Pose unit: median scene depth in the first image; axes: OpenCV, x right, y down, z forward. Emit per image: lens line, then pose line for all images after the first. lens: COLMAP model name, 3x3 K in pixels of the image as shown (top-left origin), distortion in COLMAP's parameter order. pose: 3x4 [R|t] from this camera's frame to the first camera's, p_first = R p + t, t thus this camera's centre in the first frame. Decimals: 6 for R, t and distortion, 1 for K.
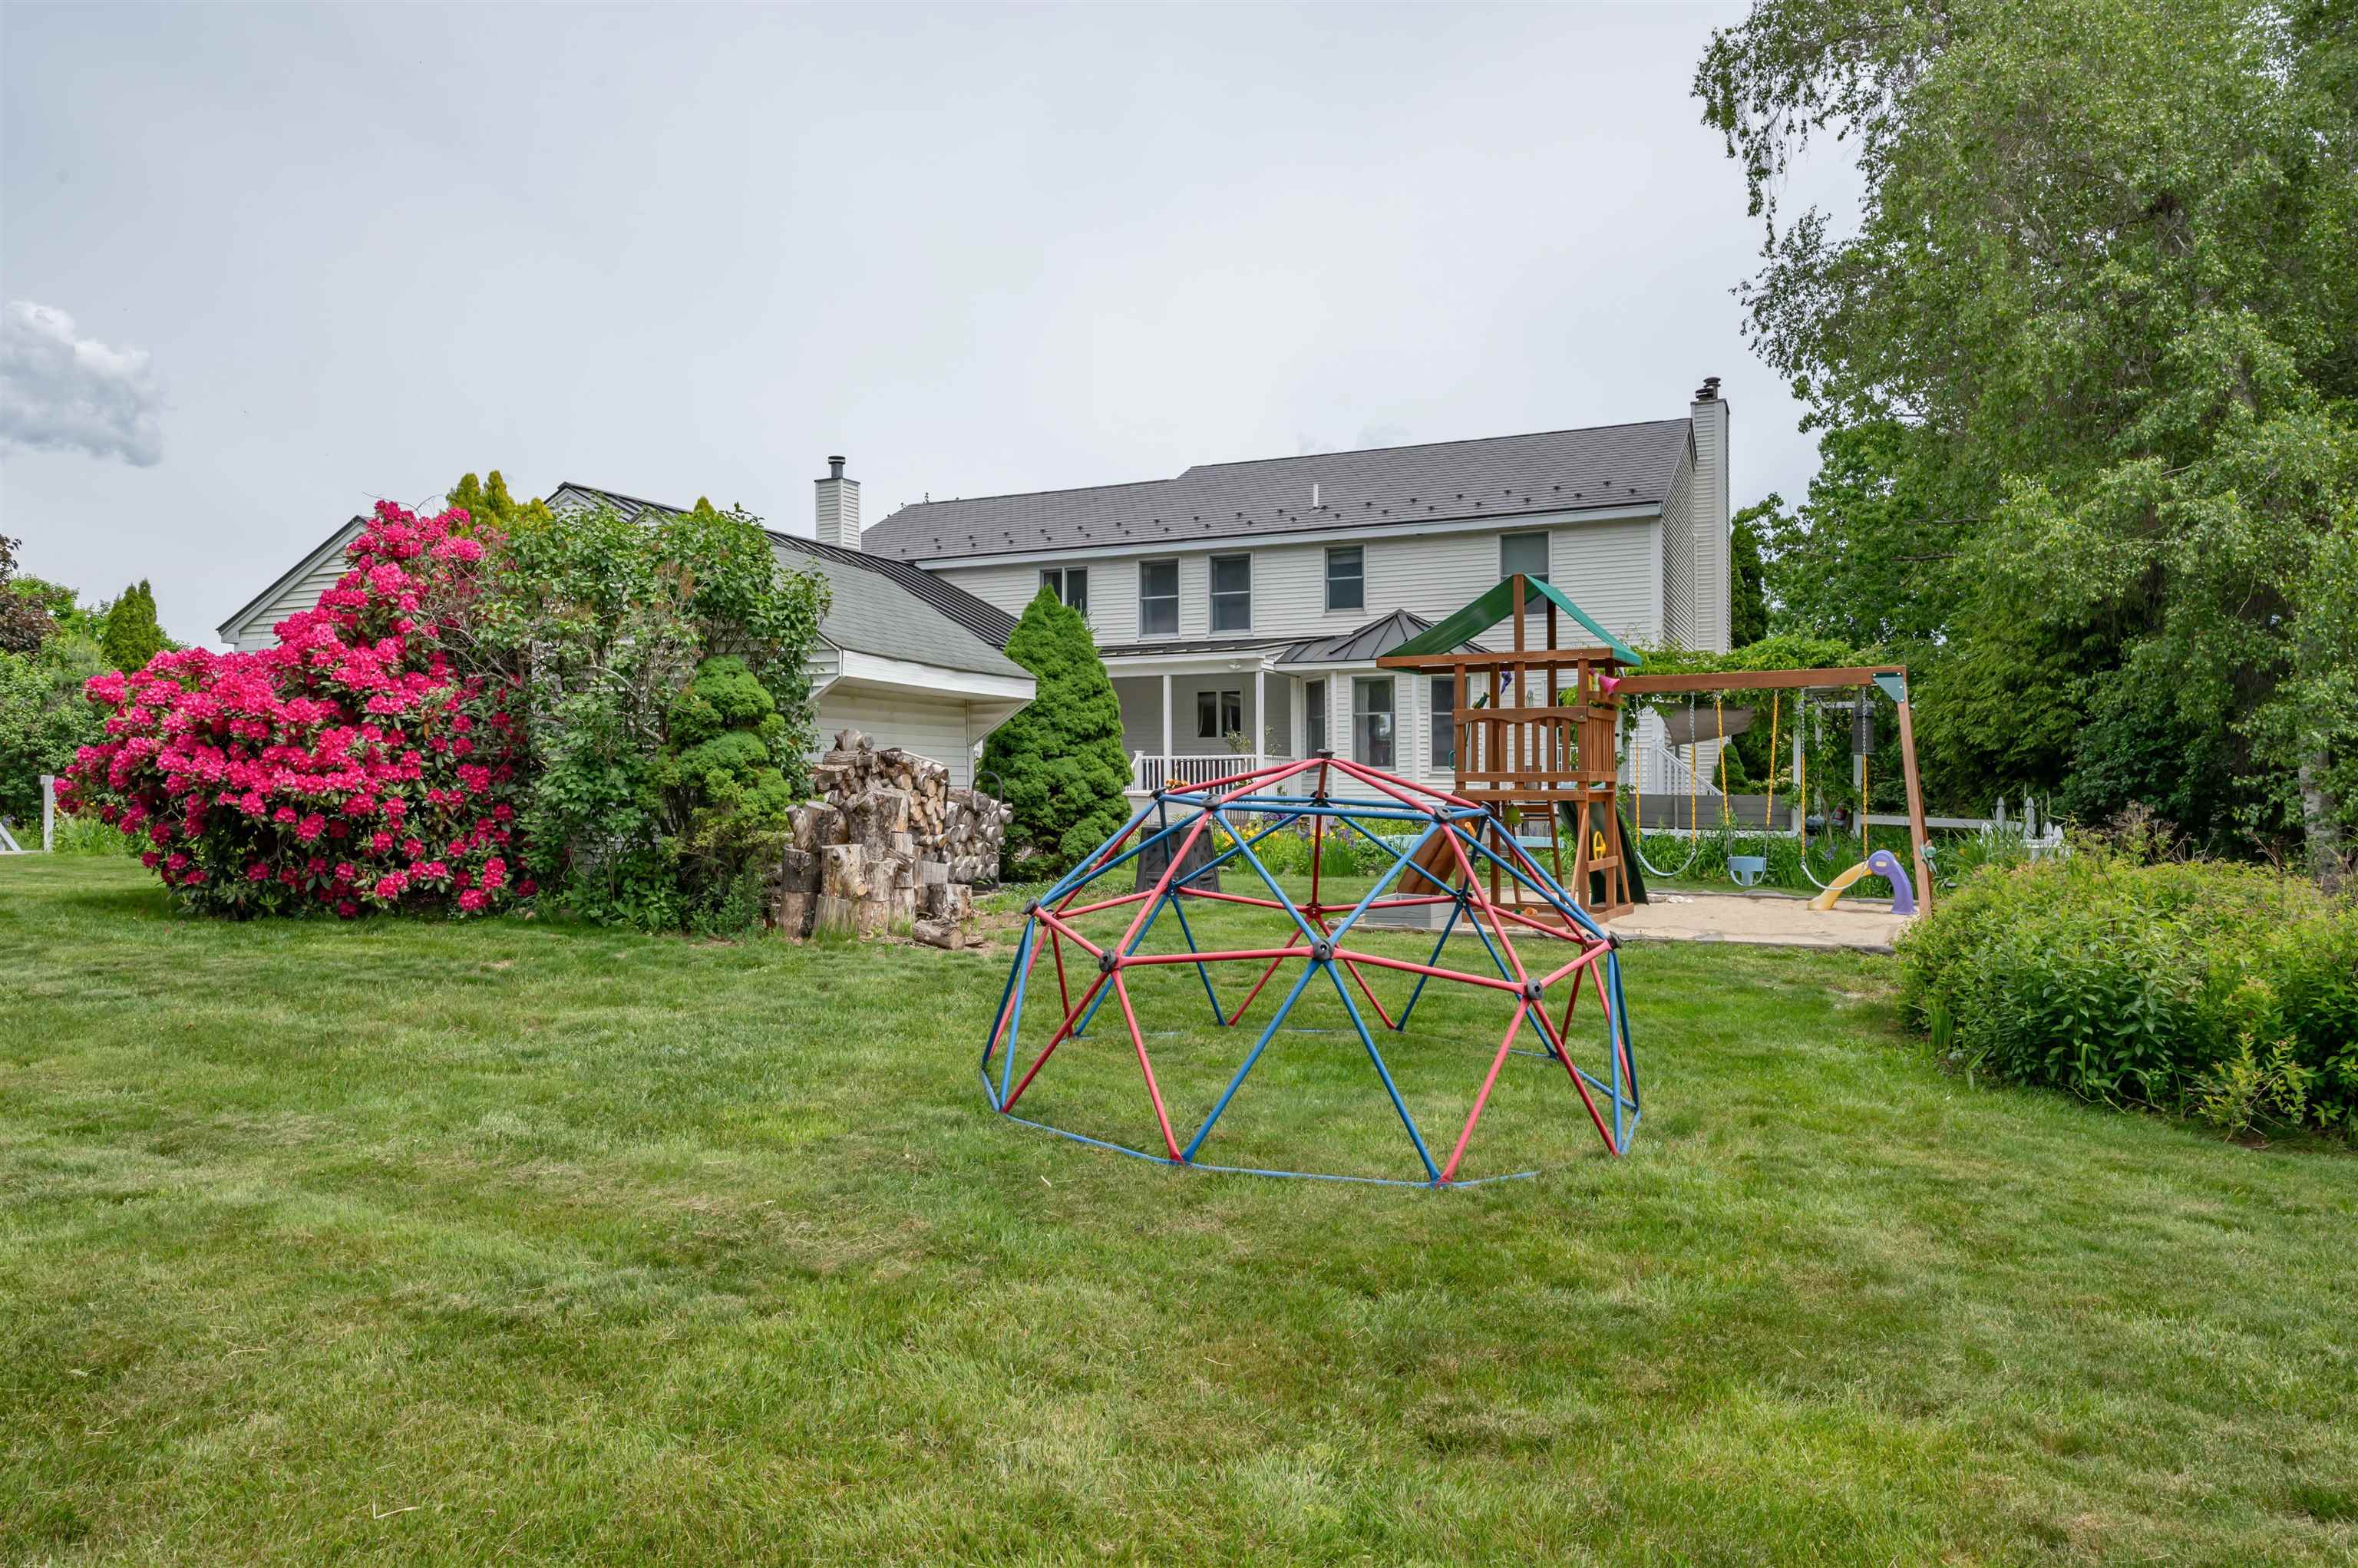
lens RADIAL K [[1457.6, 0, 1100.2], [0, 1457.6, 774.9], [0, 0, 1]] dist [-0.036466, -0.000278]
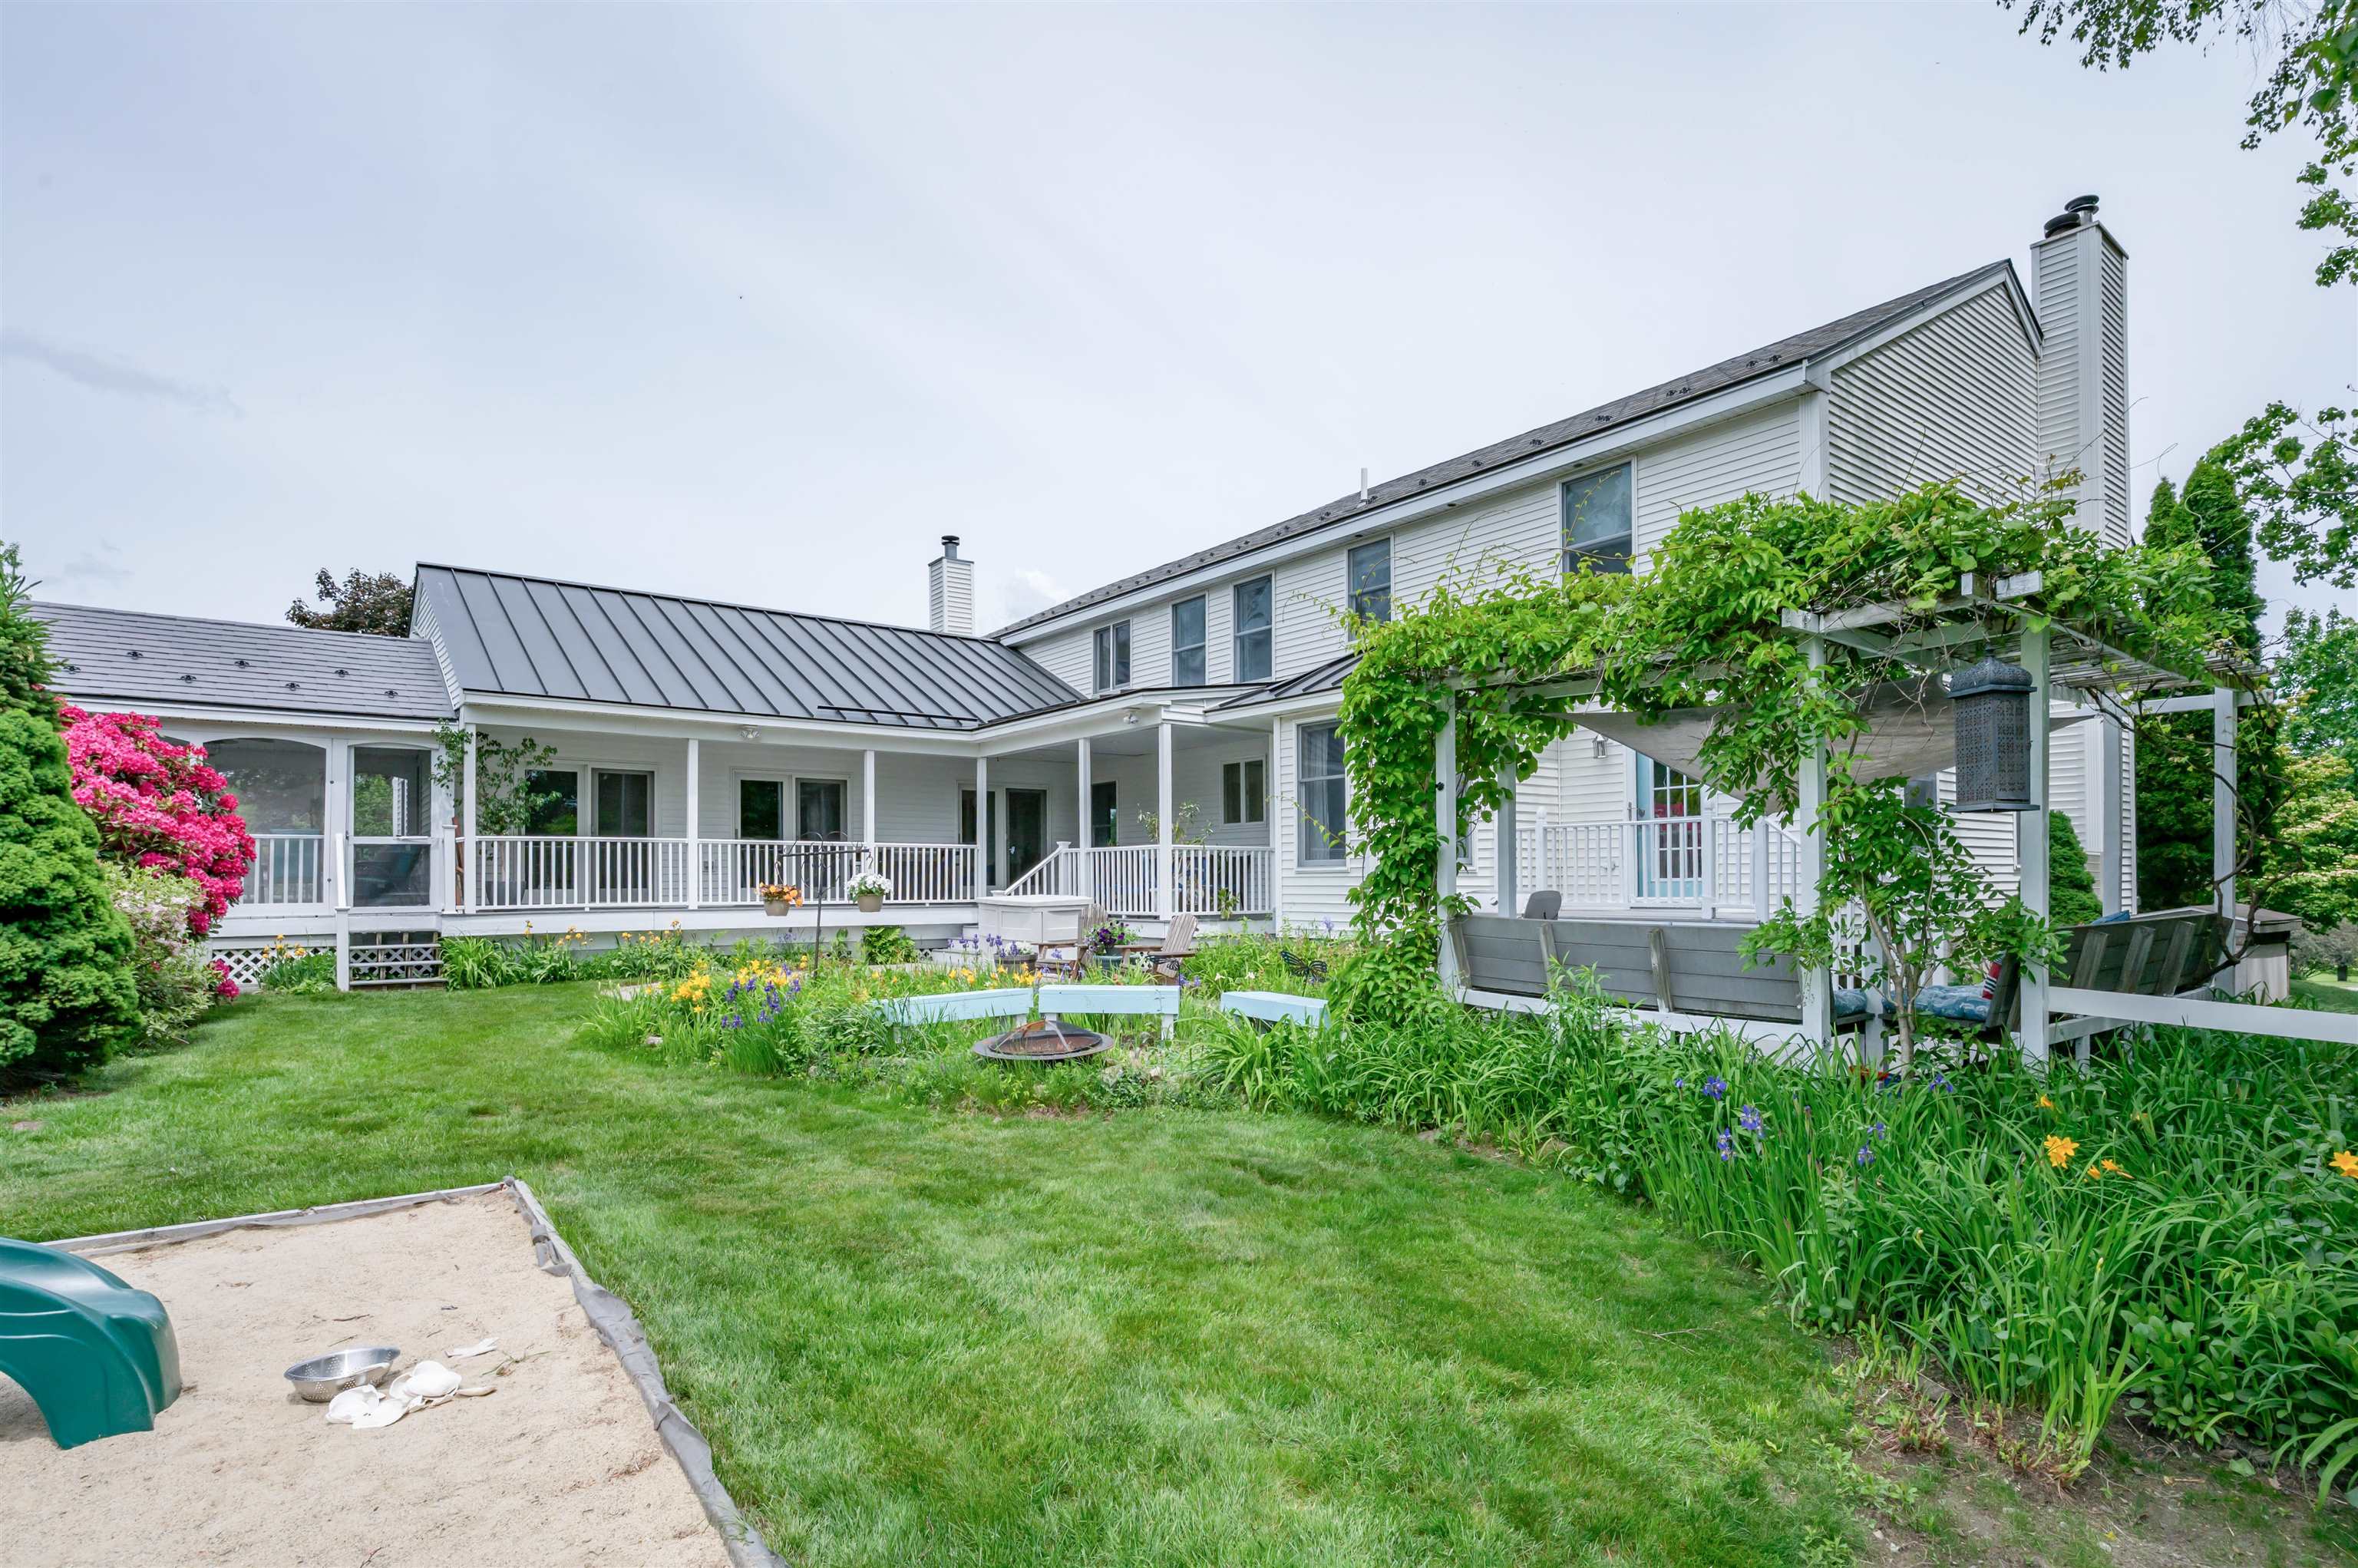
lens RADIAL K [[1167.4, 0, 1177.6], [0, 1167.4, 865.0], [0, 0, 1]] dist [0.001425, -0.000016]
pose [[0.907568, -0.008440, -0.419821, 0.317630], [0.004930, 0.999943, -0.009446, 0.001053], [0.419877, 0.006504, 0.907558, 0.457414]]
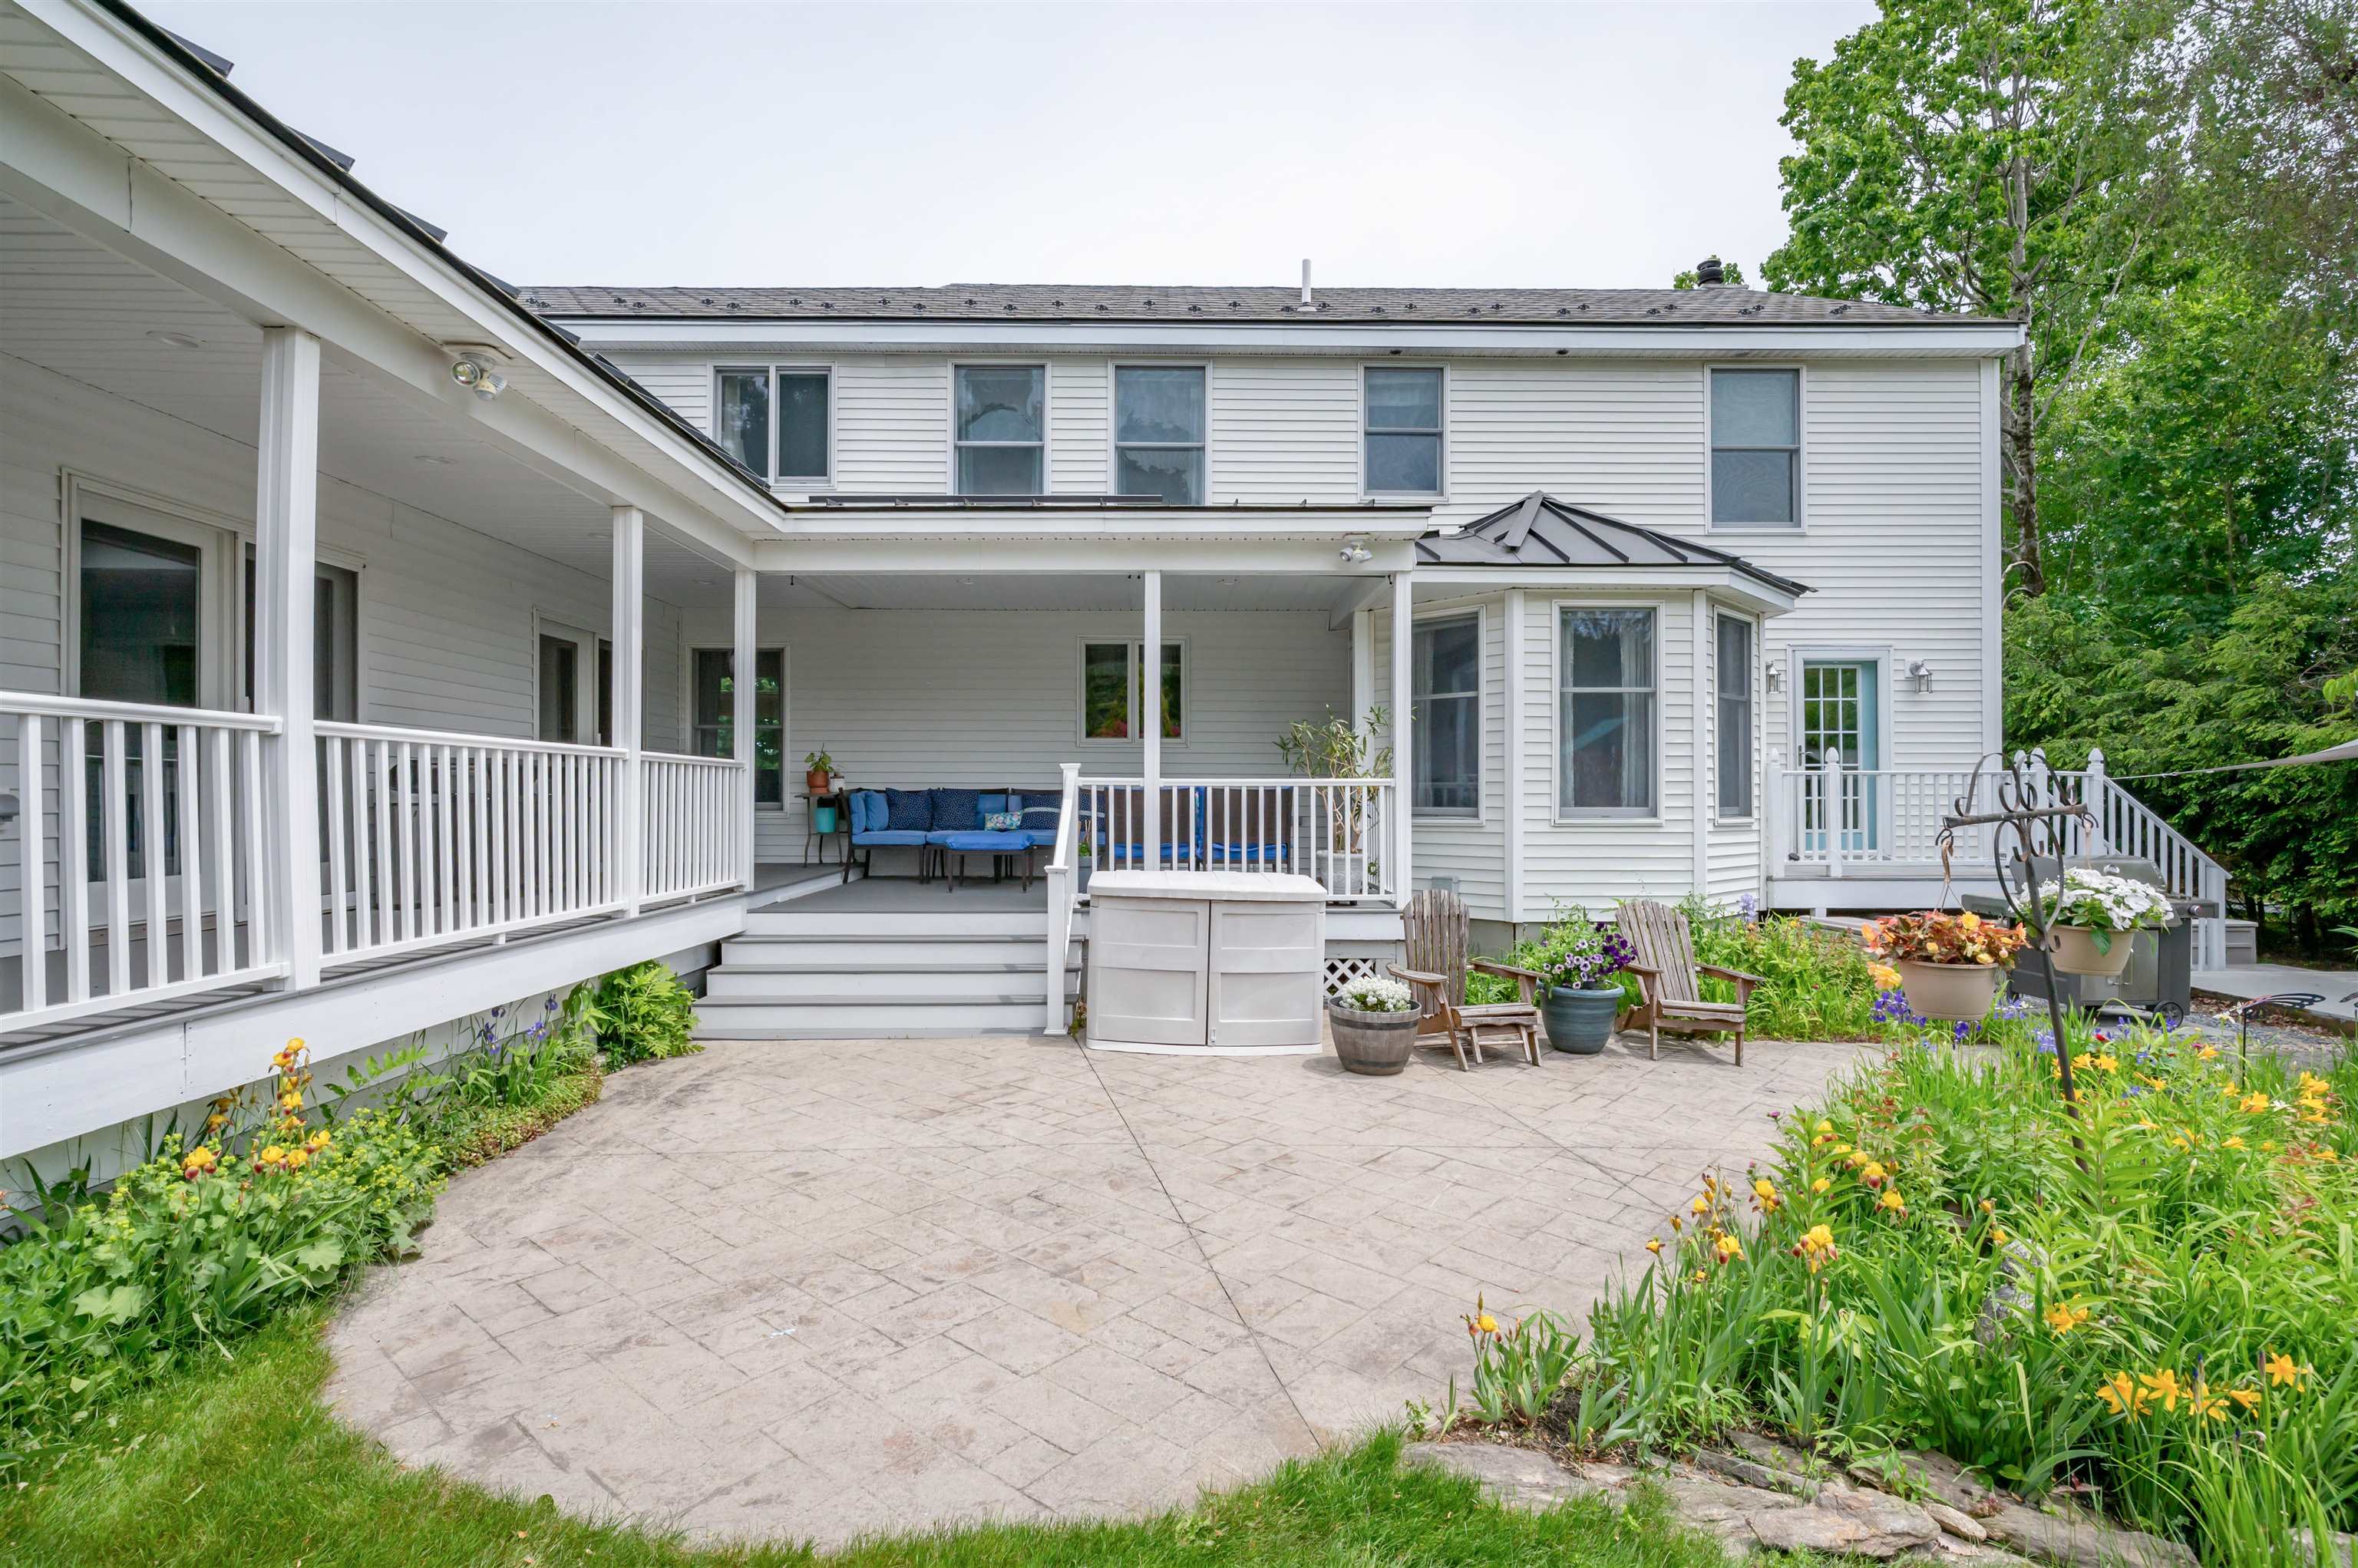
lens RADIAL K [[1147.2, 0, 1167.3], [0, 1147.2, 794.2], [0, 0, 1]] dist [0.001482, 0.000107]
pose [[0.882637, 0.004874, 0.470029, -0.090138], [-0.003753, 0.999987, -0.003321, -0.007451], [-0.470040, 0.001167, 0.882644, 0.688354]]
